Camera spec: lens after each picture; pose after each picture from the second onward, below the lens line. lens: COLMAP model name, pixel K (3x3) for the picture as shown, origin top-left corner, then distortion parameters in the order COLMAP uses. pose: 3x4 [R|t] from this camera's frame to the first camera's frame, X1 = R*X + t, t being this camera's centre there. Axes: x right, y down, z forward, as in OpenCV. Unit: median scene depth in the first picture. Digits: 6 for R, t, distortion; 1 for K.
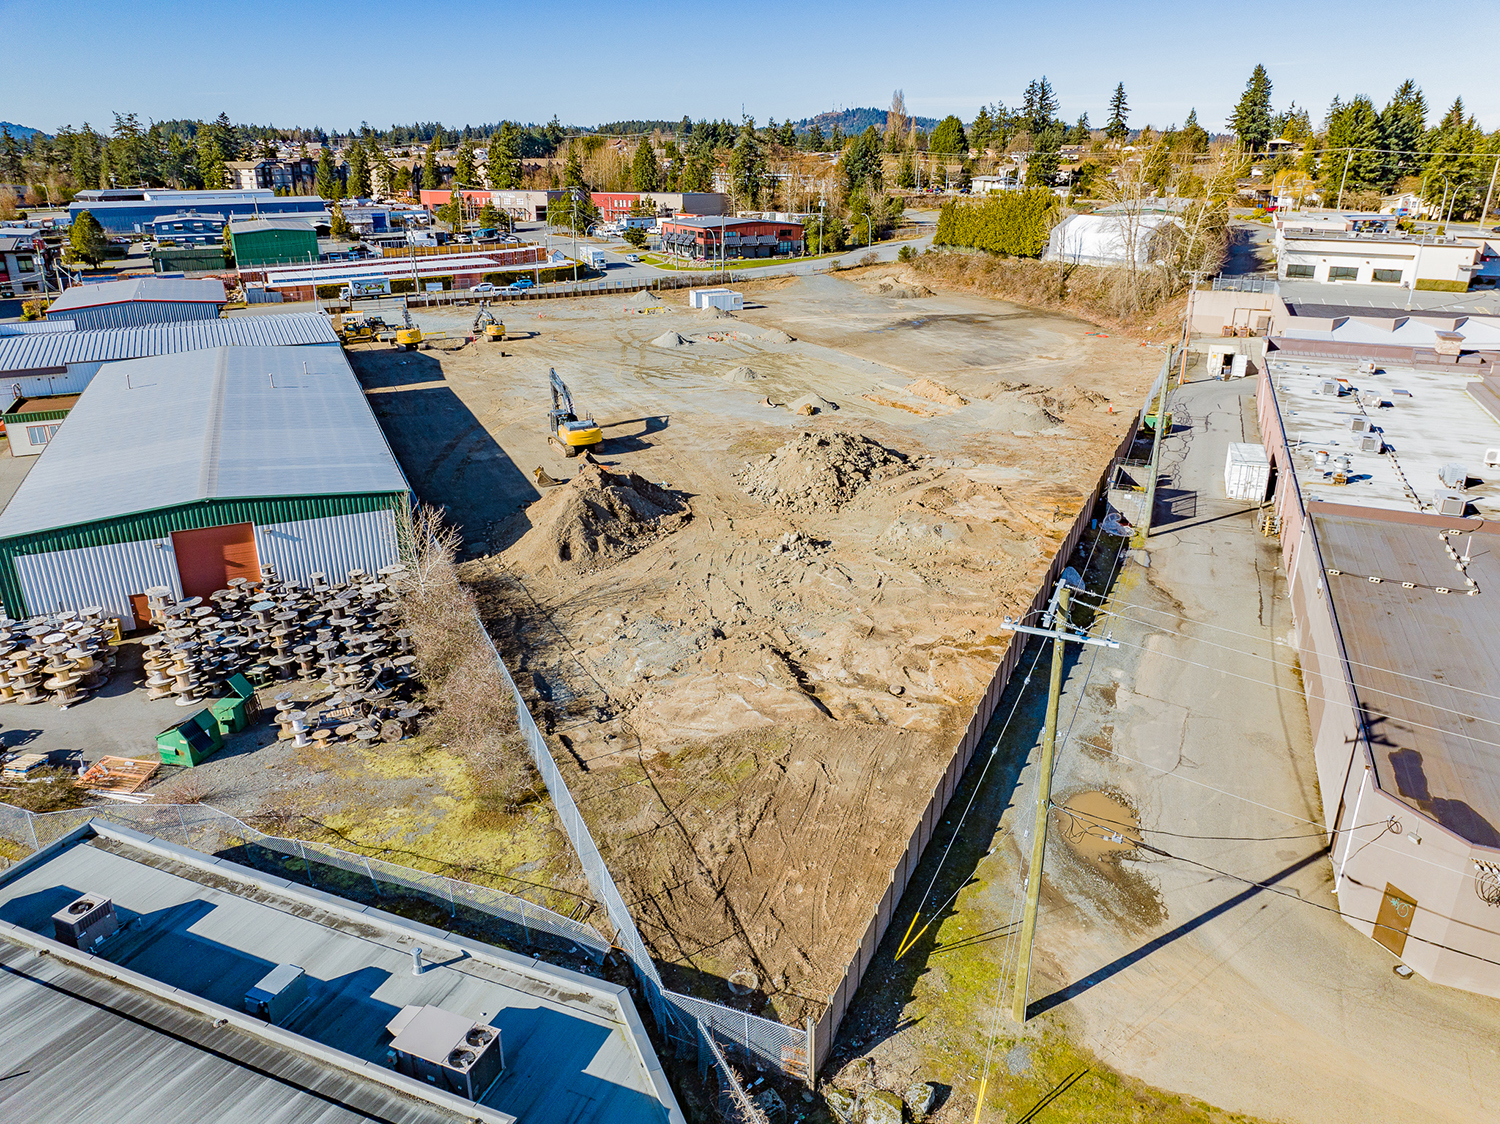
lens RADIAL K [[1057.7, 0, 750.0], [0, 1057.7, 562.0], [0, 0, 1]] dist [-0.036926, -0.000286]
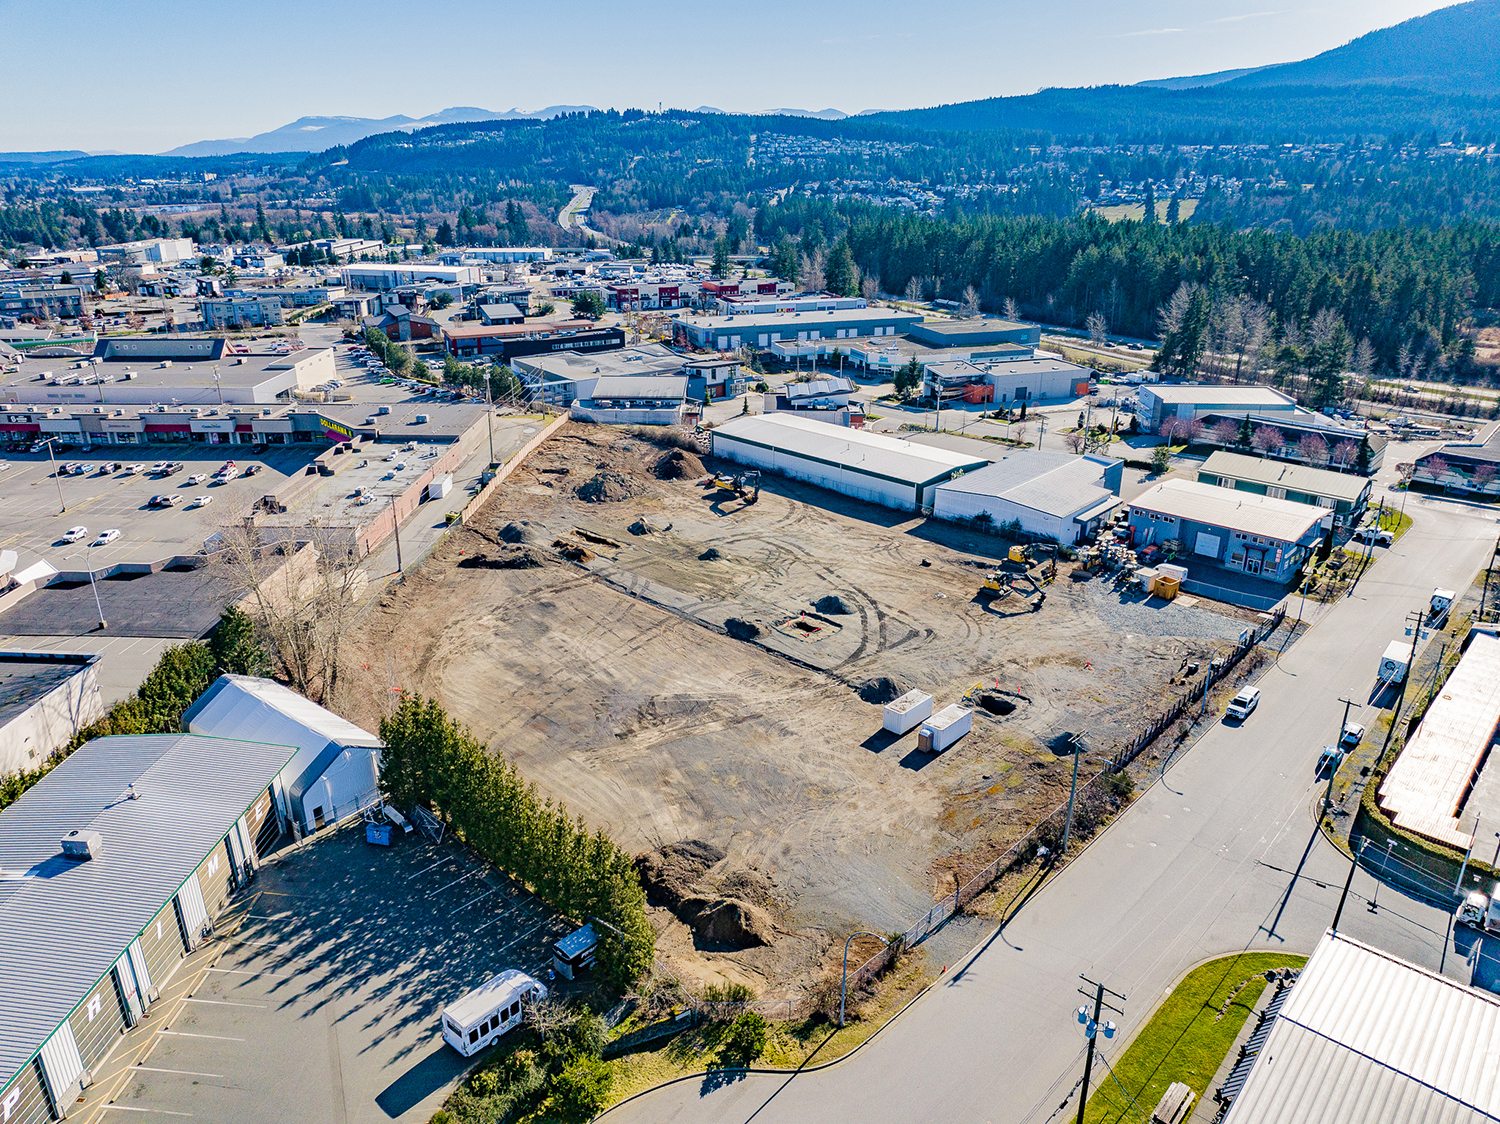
lens RADIAL K [[1057.7, 0, 750.0], [0, 1057.7, 562.0], [0, 0, 1]] dist [-0.036926, -0.000286]
pose [[-0.932549, 0.125519, -0.338523, 0.750328], [-0.136973, 0.744528, 0.653388, -1.937127], [0.334053, 0.655685, -0.677116, 3.501050]]
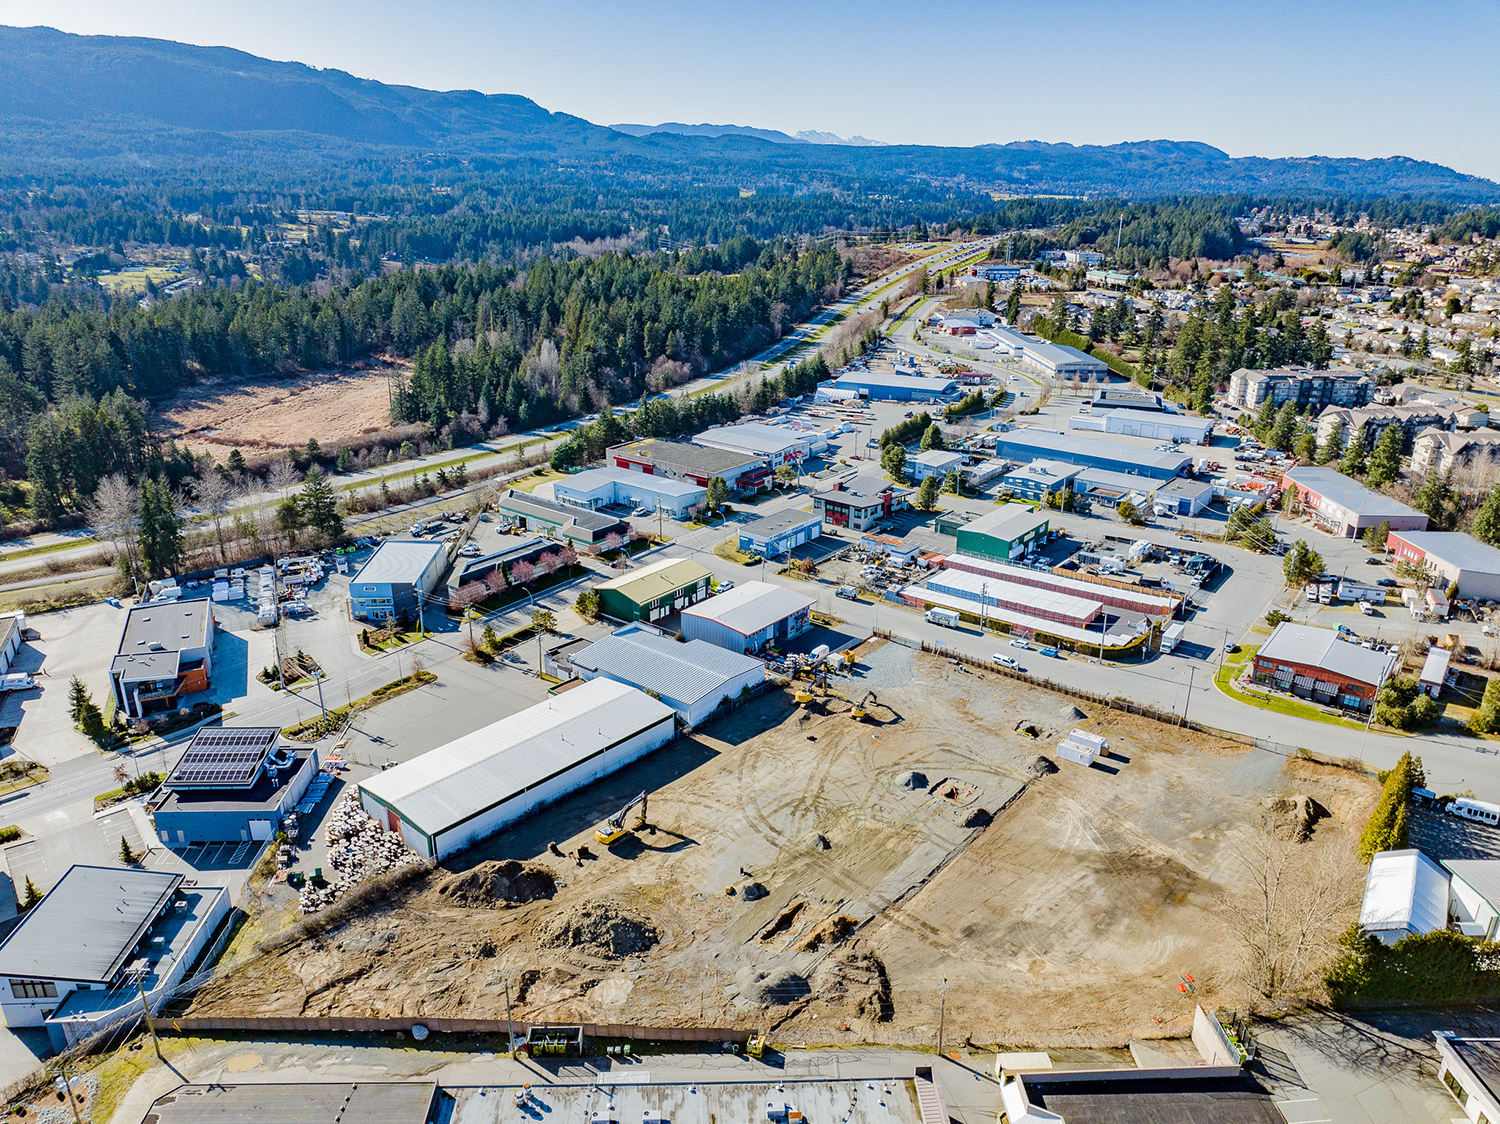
lens RADIAL K [[1057.7, 0, 750.0], [0, 1057.7, 562.0], [0, 0, 1]] dist [-0.036926, -0.000286]
pose [[0.414994, 0.318667, -0.852192, 1.884182], [-0.336747, 0.923935, 0.181509, -1.344769], [0.845211, 0.211648, 0.490738, 0.238227]]
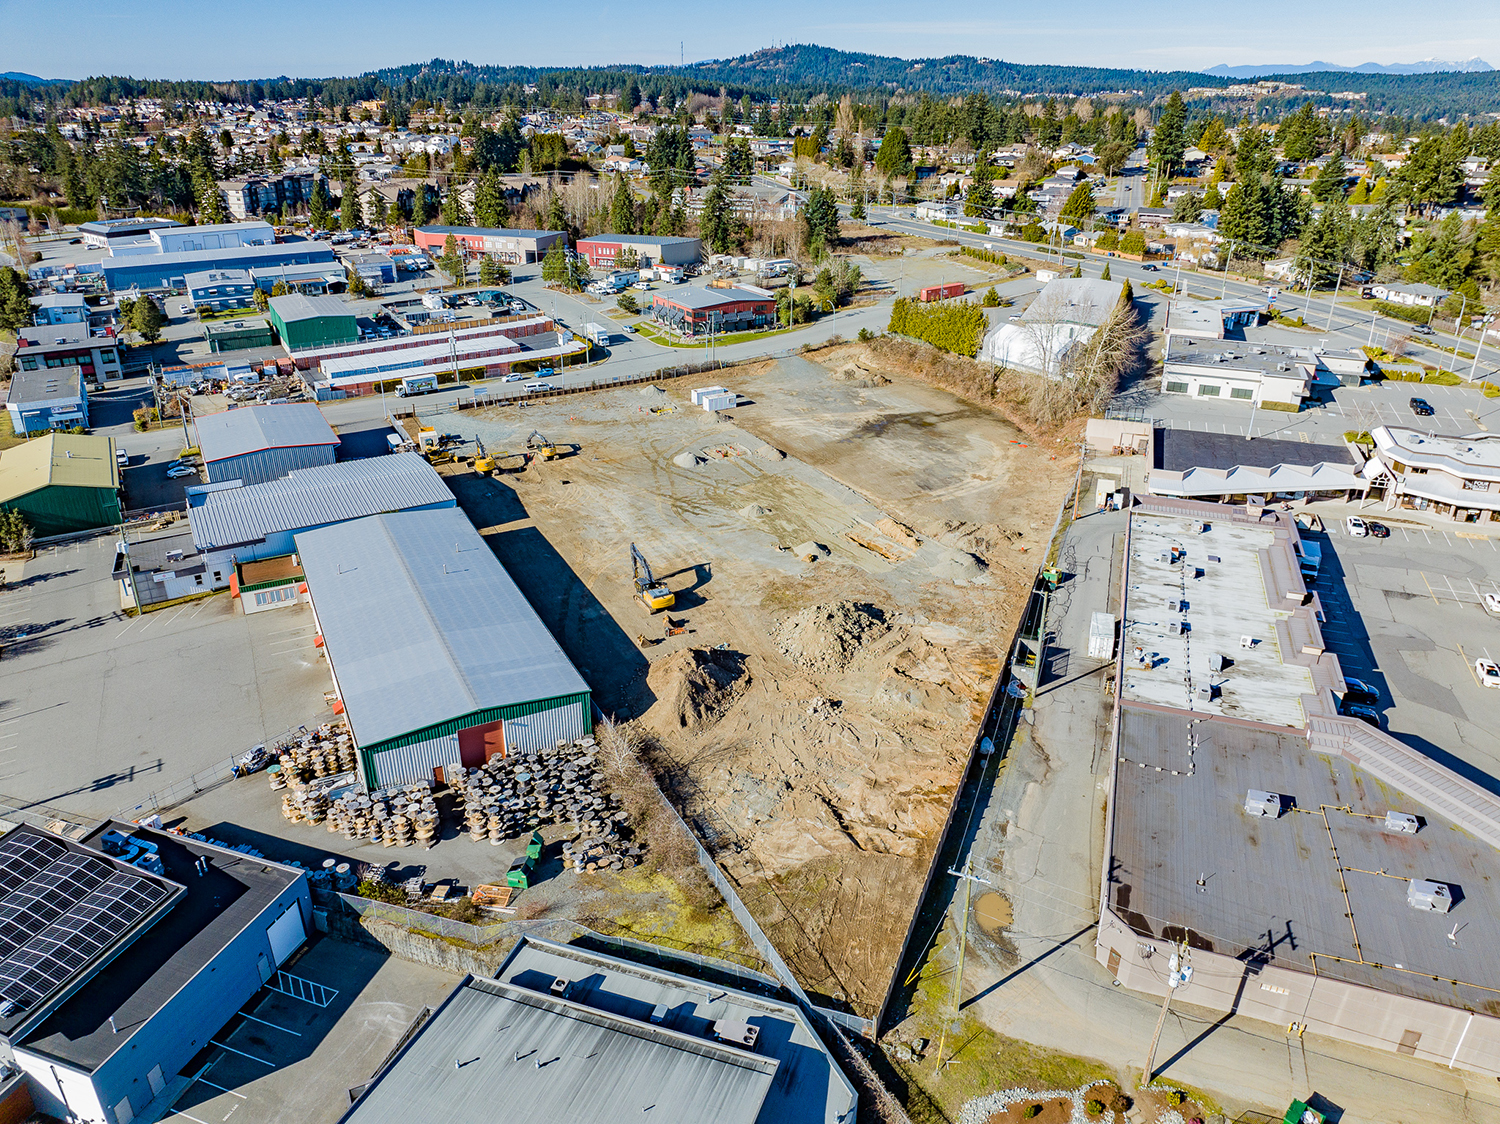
lens RADIAL K [[1057.7, 0, 750.0], [0, 1057.7, 562.0], [0, 0, 1]] dist [-0.036926, -0.000286]
pose [[0.998477, -0.020880, 0.051071, -0.145675], [0.017793, 0.998029, 0.060174, -0.340943], [-0.052226, -0.059174, 0.996881, -0.603537]]
